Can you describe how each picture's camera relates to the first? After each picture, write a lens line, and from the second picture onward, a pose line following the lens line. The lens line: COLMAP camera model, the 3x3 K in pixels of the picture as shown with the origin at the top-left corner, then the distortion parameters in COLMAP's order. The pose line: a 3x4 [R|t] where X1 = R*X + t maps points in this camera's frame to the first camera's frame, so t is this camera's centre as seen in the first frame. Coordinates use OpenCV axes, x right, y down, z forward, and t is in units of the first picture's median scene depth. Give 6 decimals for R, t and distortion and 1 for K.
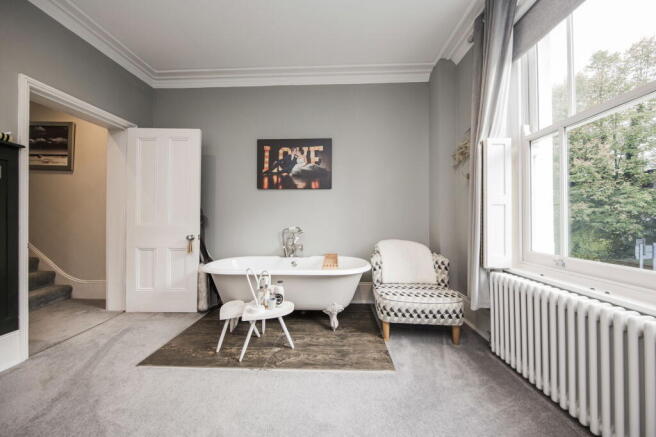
lens RADIAL K [[211.7, 0, 327.8], [0, 211.7, 217.2], [0, 0, 1]] dist [-0.009811, -0.000462]
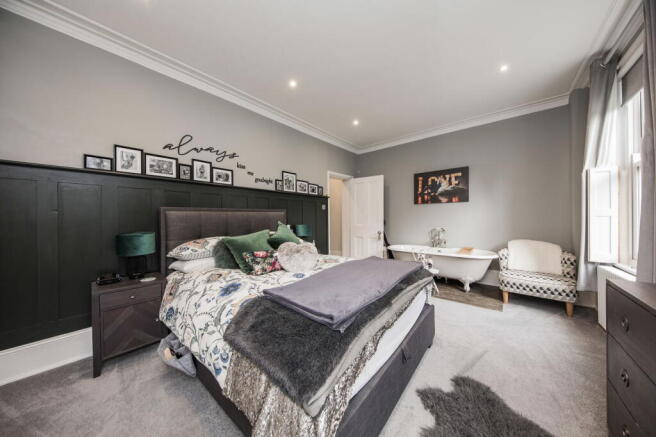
lens RADIAL K [[211.7, 0, 326.4], [0, 211.7, 217.4], [0, 0, 1]] dist [-0.009811, -0.000462]
pose [[0.785315, -0.007226, -0.619054, 0.164324], [0.012565, 0.999912, 0.004268, -0.053927], [0.618968, -0.011130, 0.785337, -0.808795]]
